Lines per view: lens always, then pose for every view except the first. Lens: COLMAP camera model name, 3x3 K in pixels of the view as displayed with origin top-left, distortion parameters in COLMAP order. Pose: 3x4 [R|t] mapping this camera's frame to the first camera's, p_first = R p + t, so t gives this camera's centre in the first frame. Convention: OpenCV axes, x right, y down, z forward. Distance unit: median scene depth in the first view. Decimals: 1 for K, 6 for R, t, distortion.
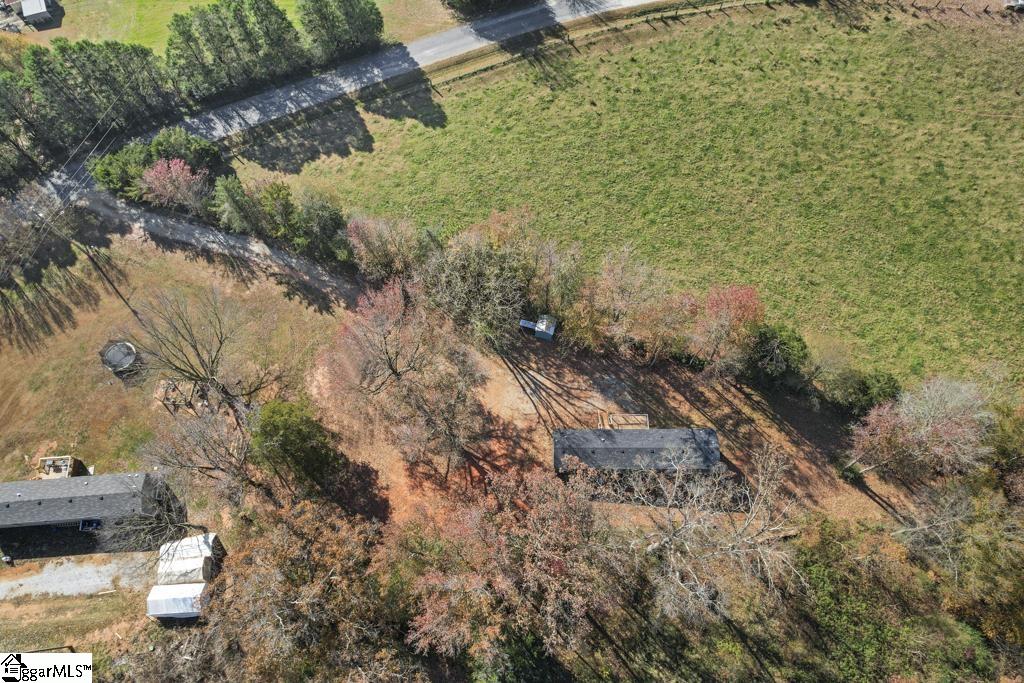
lens RADIAL K [[658.0, 0, 512.0], [0, 658.0, 341.5], [0, 0, 1]] dist [-0.079286, 0.077745]
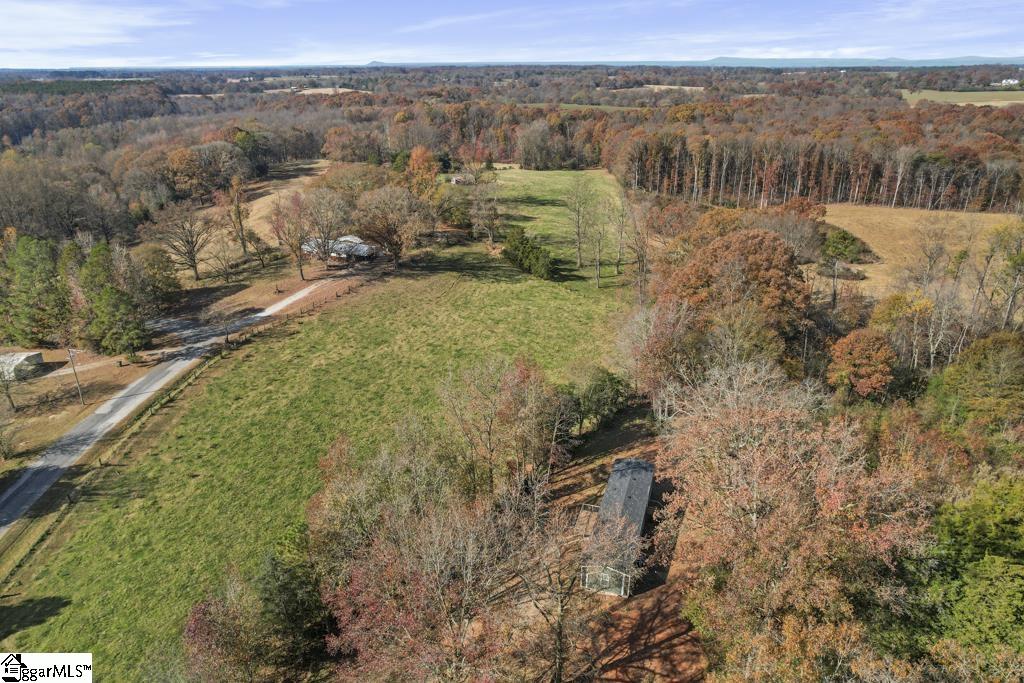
lens RADIAL K [[658.0, 0, 512.0], [0, 658.0, 341.5], [0, 0, 1]] dist [-0.079286, 0.077745]
pose [[0.306120, -0.375654, 0.874742, -0.431342], [0.887238, 0.445672, -0.119102, 0.024141], [-0.345107, 0.812564, 0.469724, 0.329274]]
